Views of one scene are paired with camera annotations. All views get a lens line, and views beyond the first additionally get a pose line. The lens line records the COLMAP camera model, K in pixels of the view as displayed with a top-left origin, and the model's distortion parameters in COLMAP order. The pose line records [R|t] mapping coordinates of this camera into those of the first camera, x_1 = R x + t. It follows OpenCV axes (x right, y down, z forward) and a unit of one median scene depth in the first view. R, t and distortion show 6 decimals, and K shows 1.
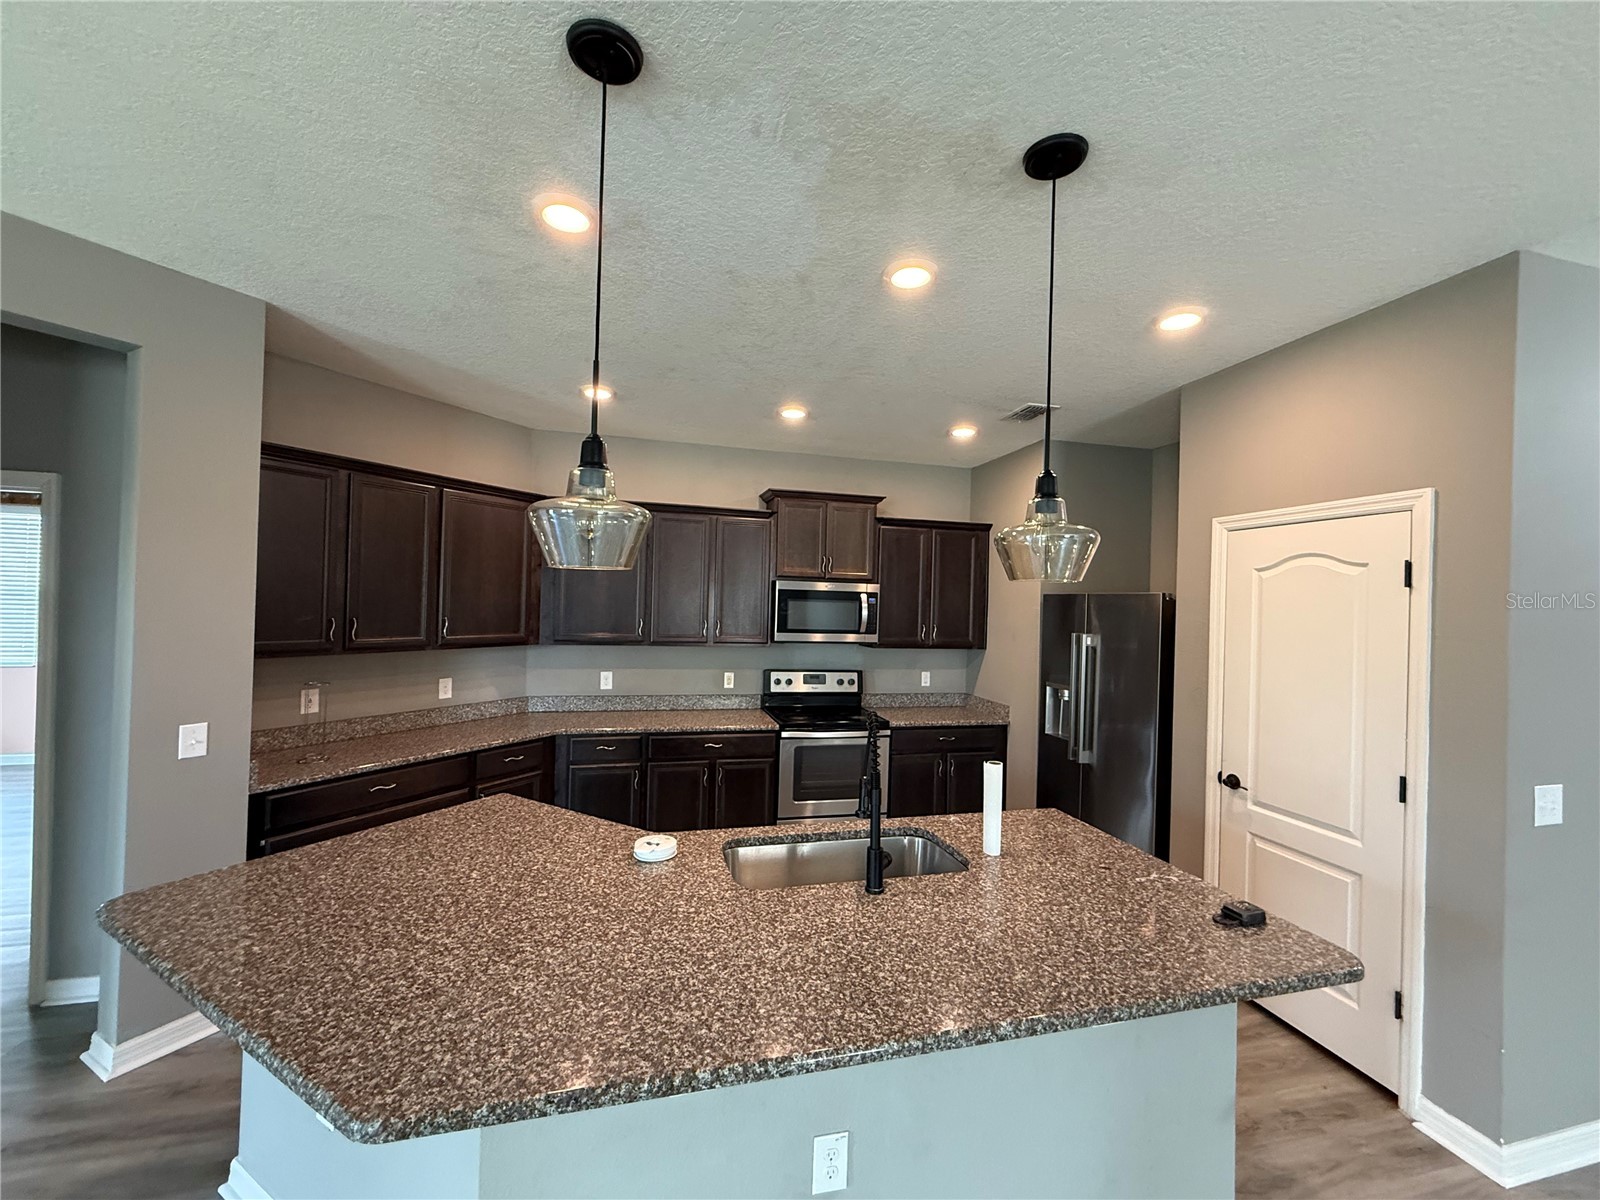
lens RADIAL K [[639.2, 0, 795.3], [0, 639.2, 600.6], [0, 0, 1]] dist [0.001401, -0.000380]
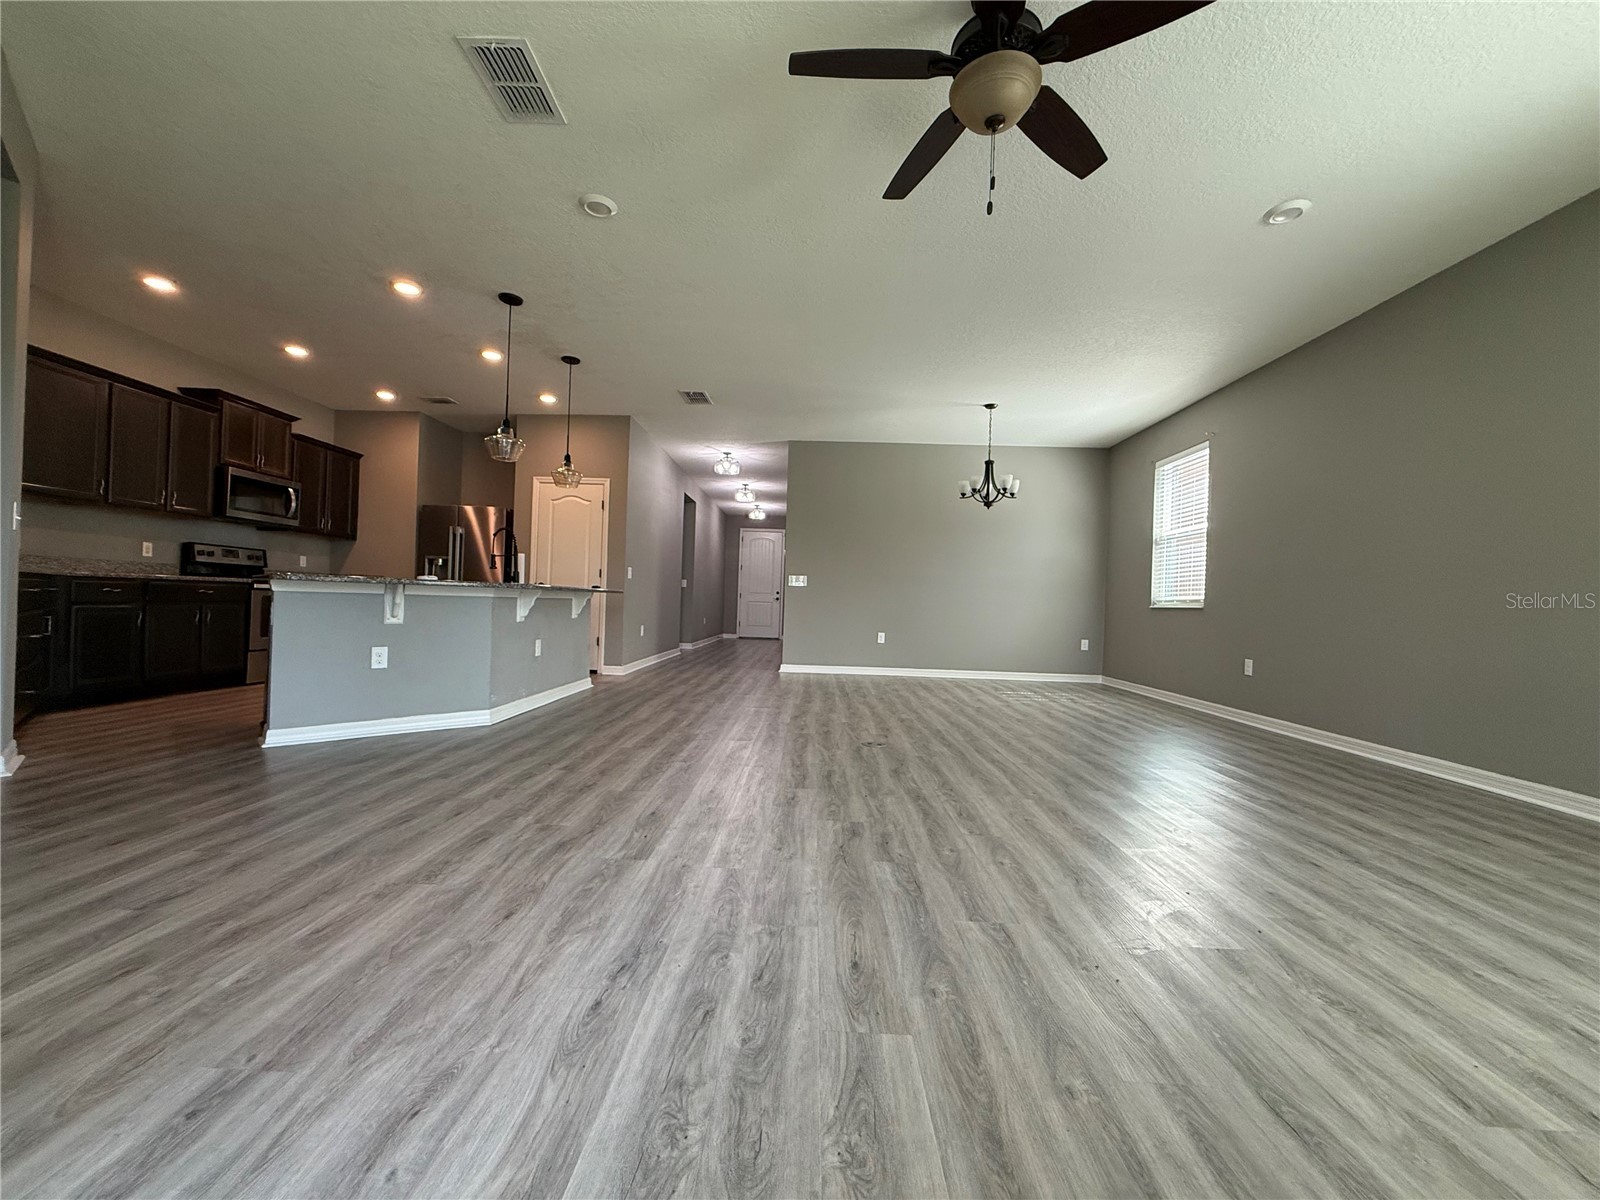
lens RADIAL K [[639.2, 0, 795.8], [0, 639.2, 600.3], [0, 0, 1]] dist [0.001401, -0.000380]
pose [[0.272678, -0.014773, 0.961992, -1.003153], [-0.028641, 0.999314, 0.023465, 0.180515], [-0.961679, -0.033951, 0.272068, -0.434307]]
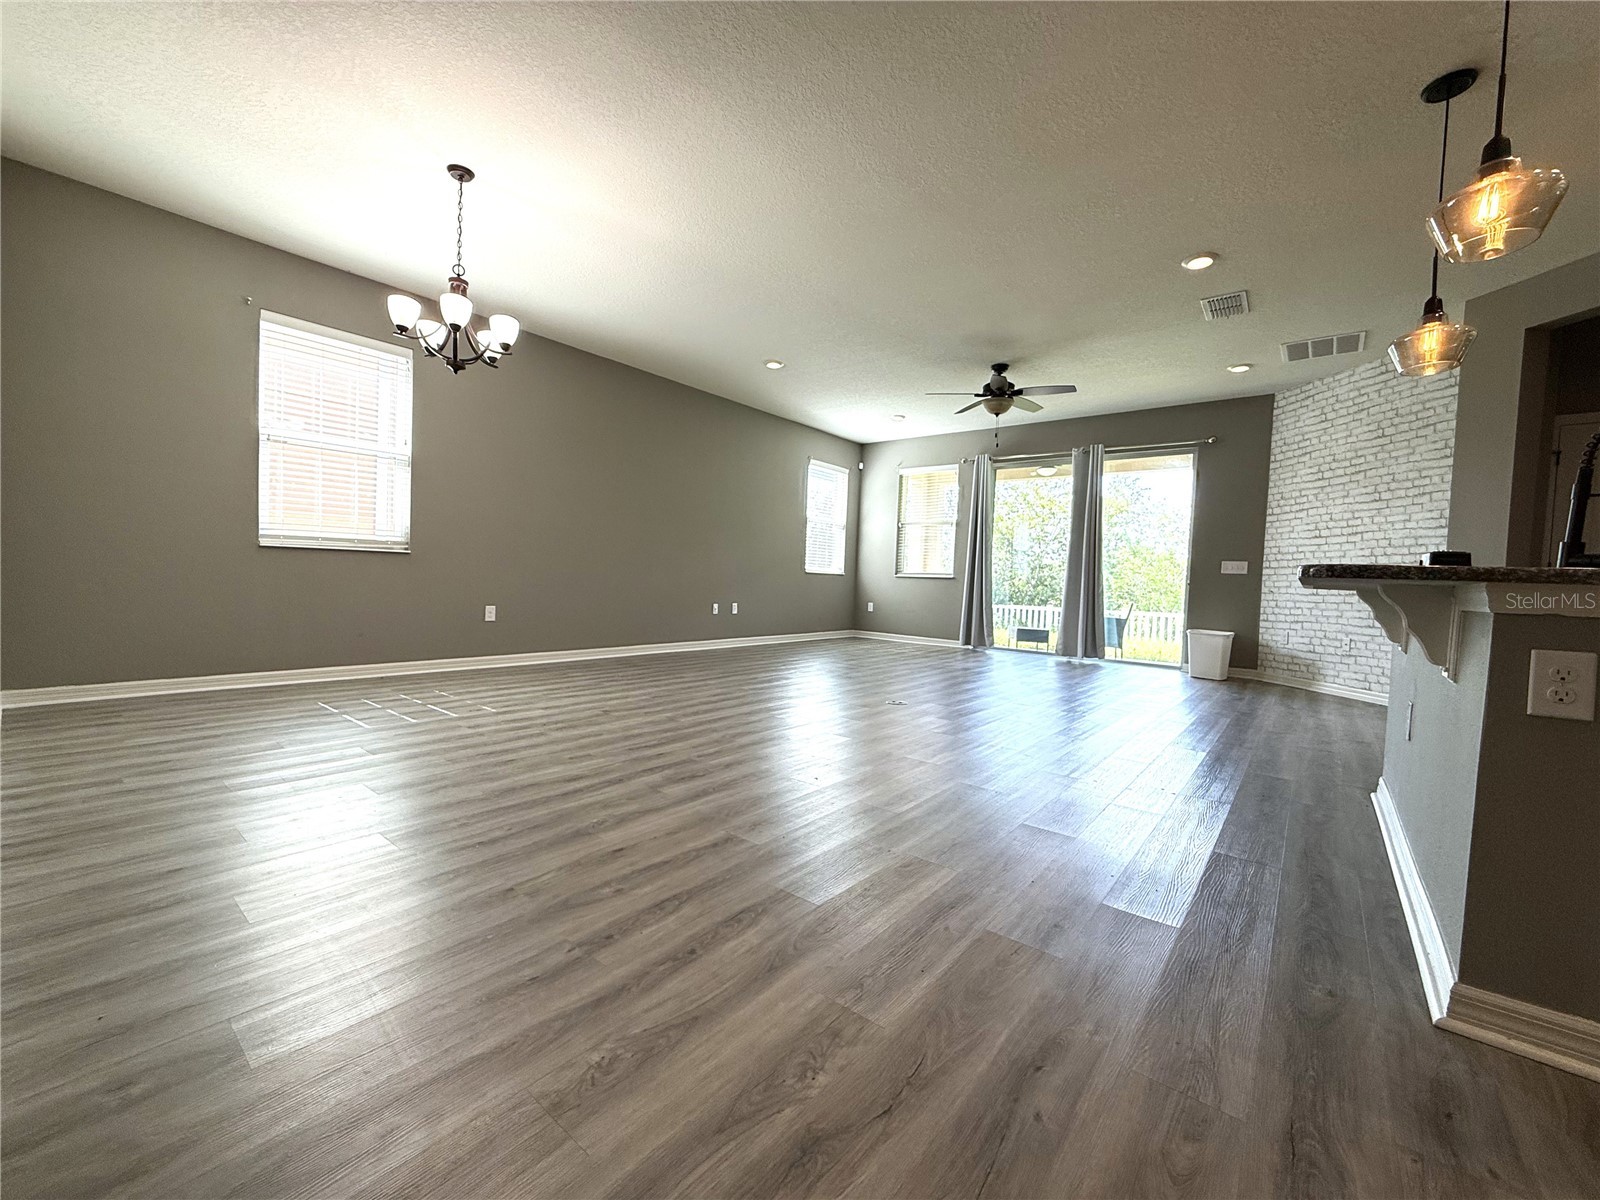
lens RADIAL K [[639.2, 0, 801.5], [0, 639.2, 597.0], [0, 0, 1]] dist [0.001401, -0.000380]
pose [[-0.797558, -0.040390, -0.601888, 0.743873], [-0.058100, 0.998261, 0.009999, 0.234156], [0.600437, 0.042945, -0.798518, 0.471574]]
